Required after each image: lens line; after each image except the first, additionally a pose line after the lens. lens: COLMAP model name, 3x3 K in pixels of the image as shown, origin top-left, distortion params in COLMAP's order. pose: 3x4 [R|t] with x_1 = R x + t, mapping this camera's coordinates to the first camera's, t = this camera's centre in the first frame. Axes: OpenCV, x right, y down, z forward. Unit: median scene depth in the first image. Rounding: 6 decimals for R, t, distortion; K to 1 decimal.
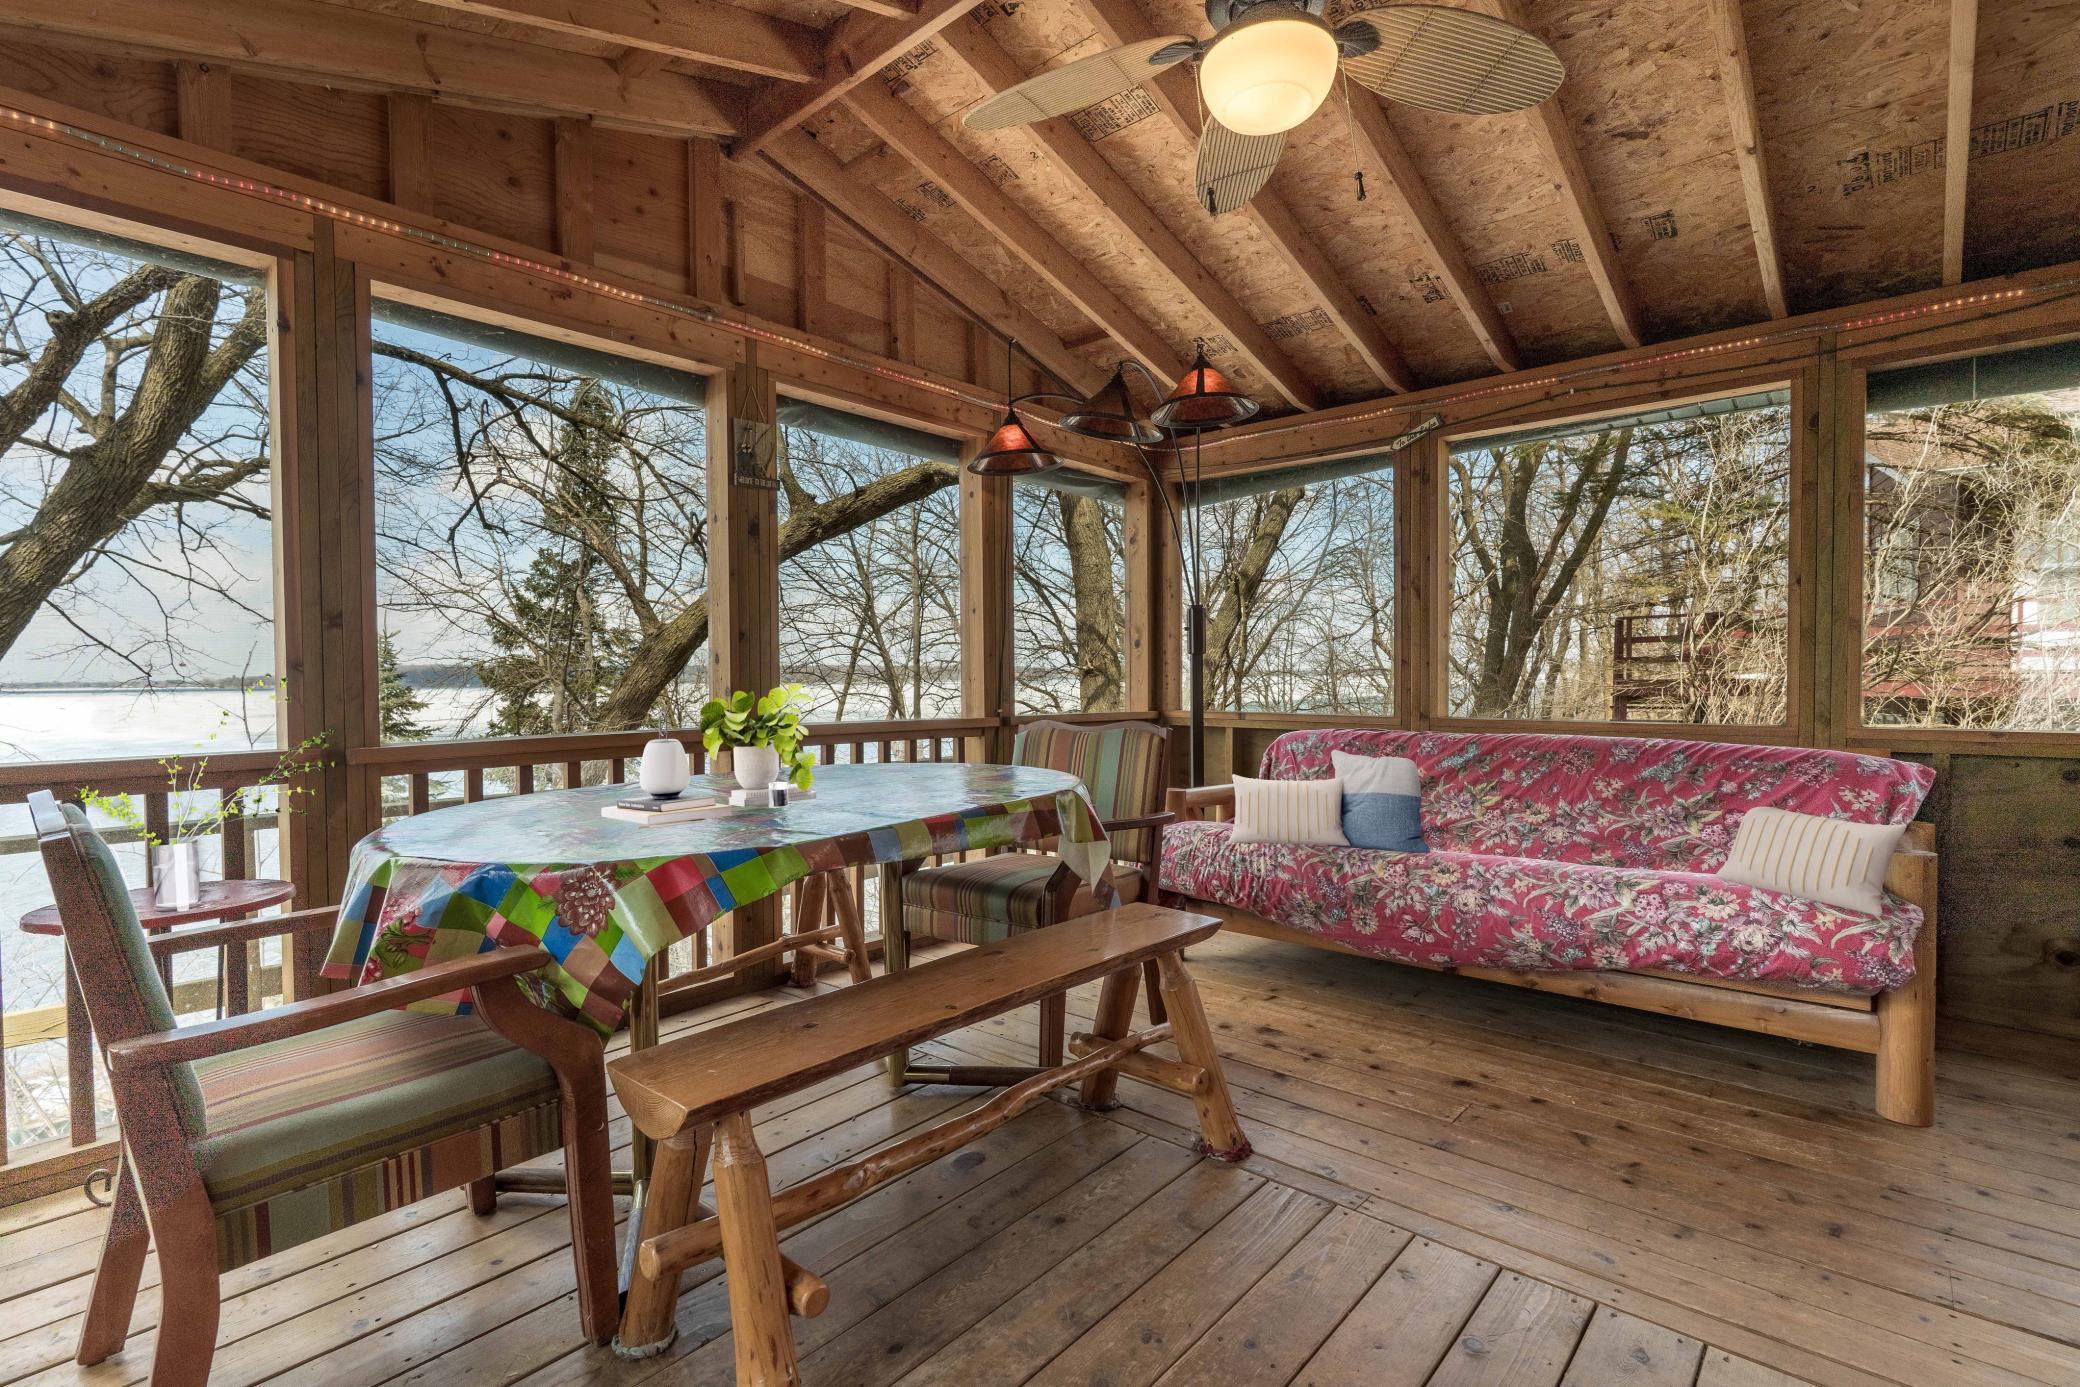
lens RADIAL K [[967.8, 0, 1040.0], [0, 967.8, 693.5], [0, 0, 1]] dist [0.001209, 0.000096]
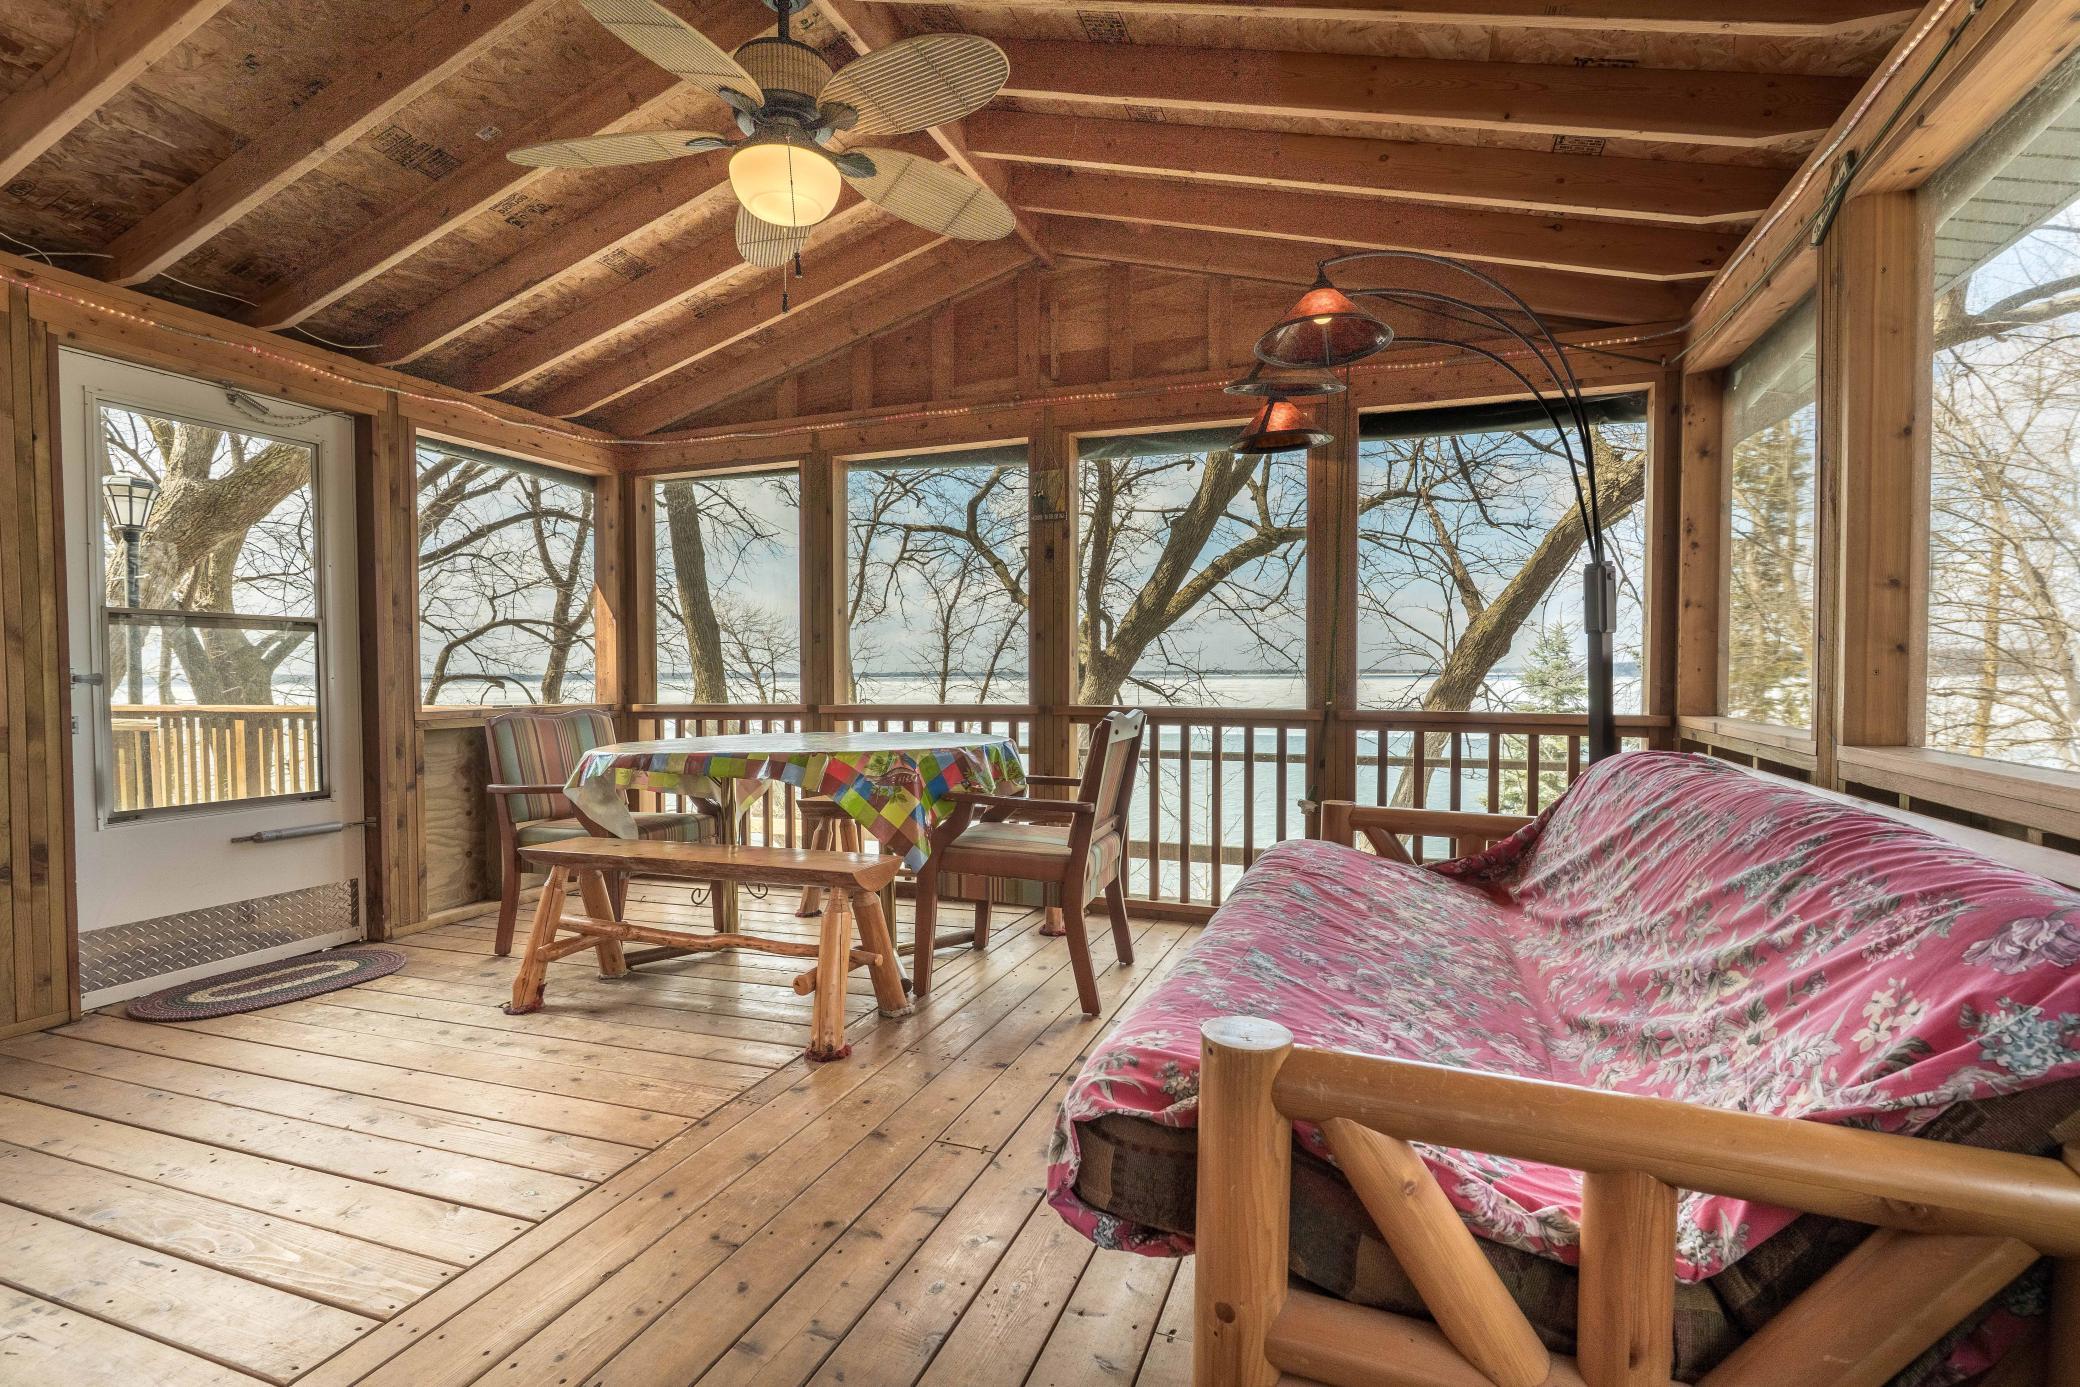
lens RADIAL K [[967.8, 0, 1040.0], [0, 967.8, 693.5], [0, 0, 1]] dist [0.001209, 0.000096]
pose [[0.354131, 0.038143, -0.934418, 1.170970], [-0.018897, 0.999256, 0.033627, -0.041027], [0.935005, 0.005749, 0.354589, 0.697604]]
